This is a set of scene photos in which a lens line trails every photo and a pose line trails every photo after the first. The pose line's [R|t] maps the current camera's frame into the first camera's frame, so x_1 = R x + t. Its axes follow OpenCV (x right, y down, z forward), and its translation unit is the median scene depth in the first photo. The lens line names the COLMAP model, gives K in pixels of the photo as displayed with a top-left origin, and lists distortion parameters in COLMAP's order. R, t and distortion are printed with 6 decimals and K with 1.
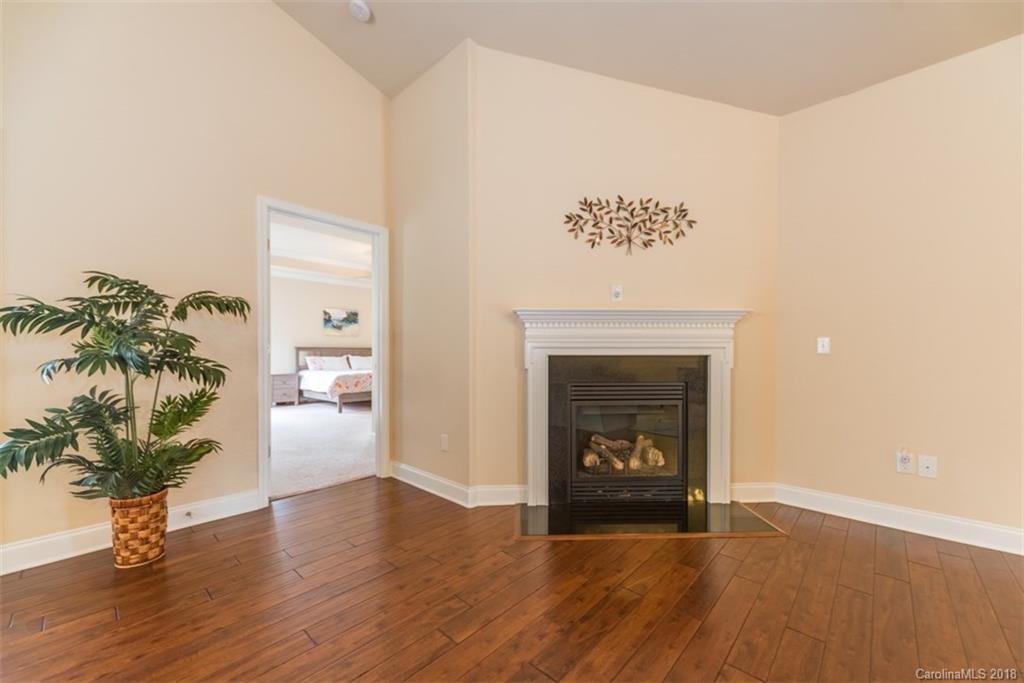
lens RADIAL K [[397.9, 0, 501.5], [0, 397.9, 359.8], [0, 0, 1]] dist [0.000879, -0.000964]
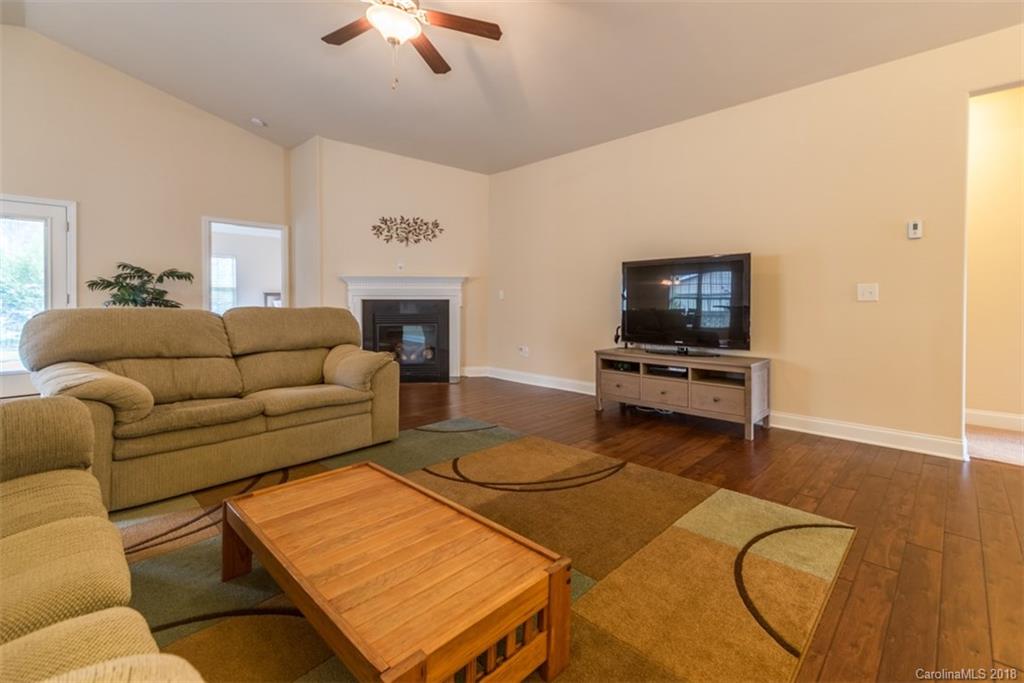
lens RADIAL K [[449.0, 0, 559.5], [0, 449.0, 302.5], [0, 0, 1]] dist [0.015315, 0.000620]
pose [[0.999351, 0.001420, 0.035981, 0.979792], [-0.001199, 0.999980, -0.006171, 0.015933], [-0.035989, 0.006124, 0.999333, -1.188984]]
